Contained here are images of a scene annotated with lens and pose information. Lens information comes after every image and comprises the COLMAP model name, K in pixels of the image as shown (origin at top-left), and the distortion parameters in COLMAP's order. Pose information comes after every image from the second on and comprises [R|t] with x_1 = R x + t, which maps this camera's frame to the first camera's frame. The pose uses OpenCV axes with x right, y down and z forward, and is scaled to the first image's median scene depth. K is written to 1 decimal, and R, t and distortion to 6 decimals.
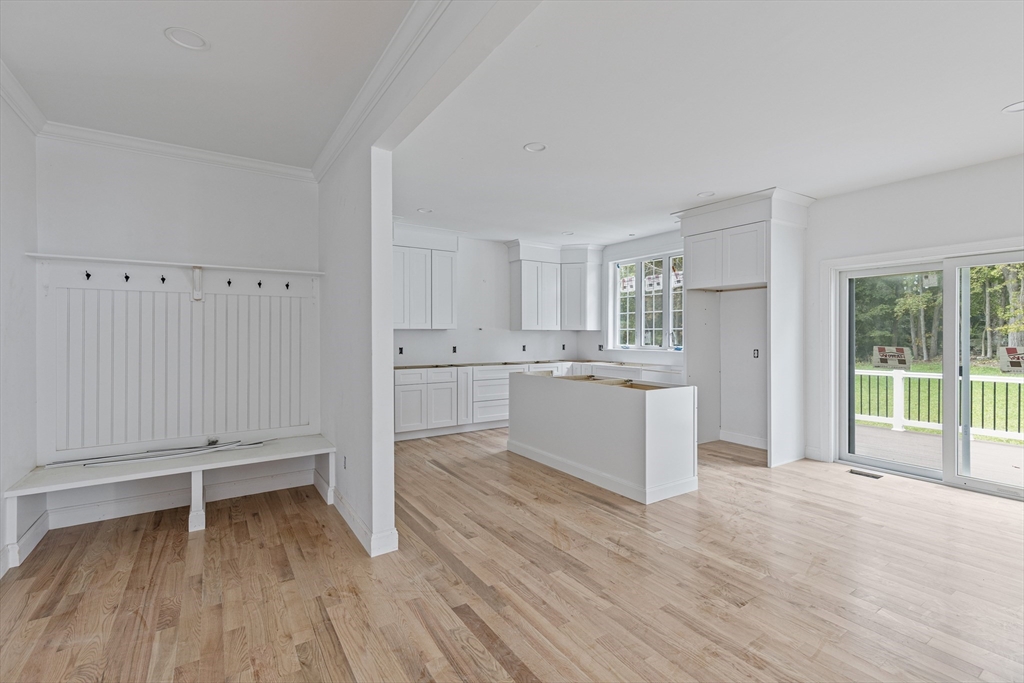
lens RADIAL K [[460.9, 0, 515.1], [0, 460.9, 335.2], [0, 0, 1]] dist [0.006628, -0.001026]
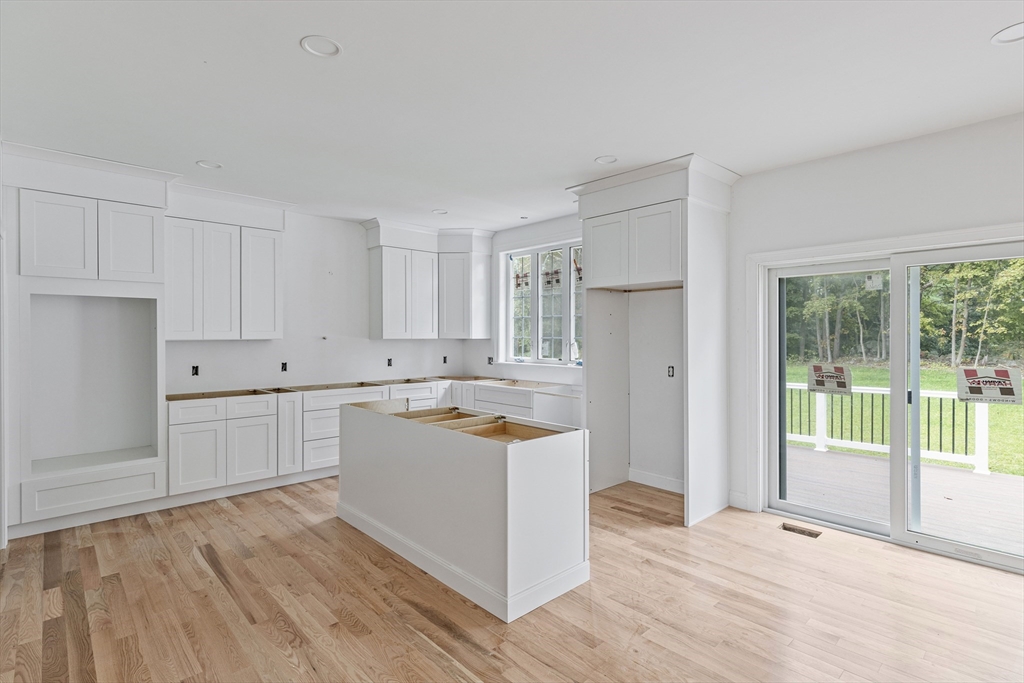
lens RADIAL K [[498.2, 0, 516.5], [0, 498.2, 333.8], [0, 0, 1]] dist [-0.002017, -0.000674]
pose [[0.985523, -0.000381, 0.169544, 0.129050], [0.001181, 0.999989, -0.004622, -0.022588], [-0.169540, 0.004755, 0.985512, 0.226914]]
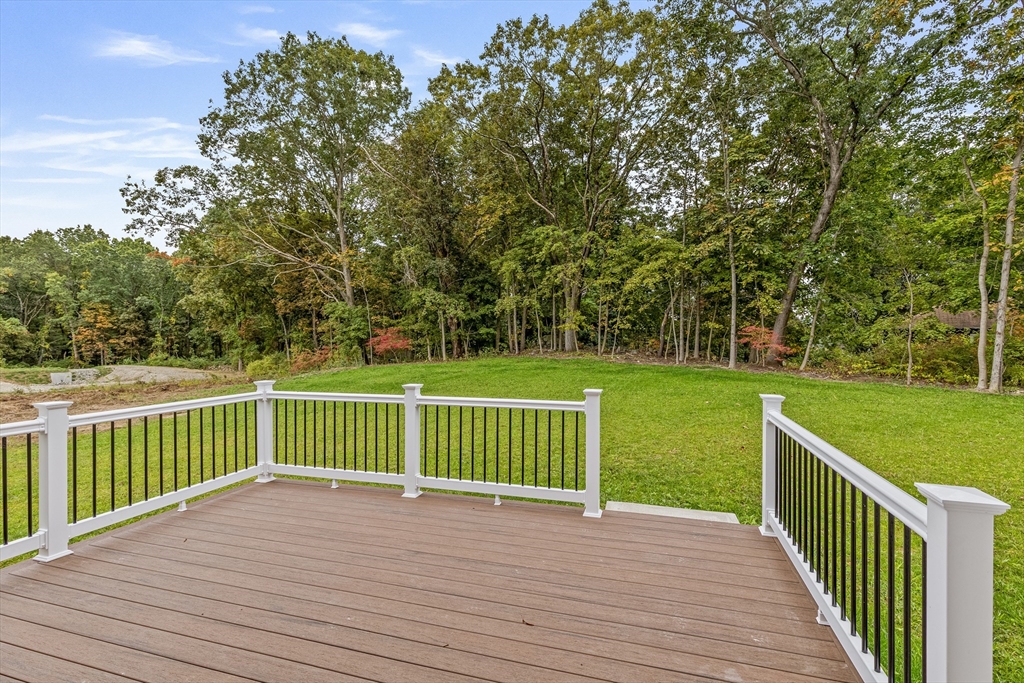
lens RADIAL K [[460.9, 0, 515.1], [0, 460.9, 335.2], [0, 0, 1]] dist [0.006628, -0.001026]
pose [[0.765014, -0.003143, 0.644006, 0.824445], [-0.001341, 0.999978, 0.006472, 0.000666], [-0.644012, -0.005815, 0.764993, 0.703516]]
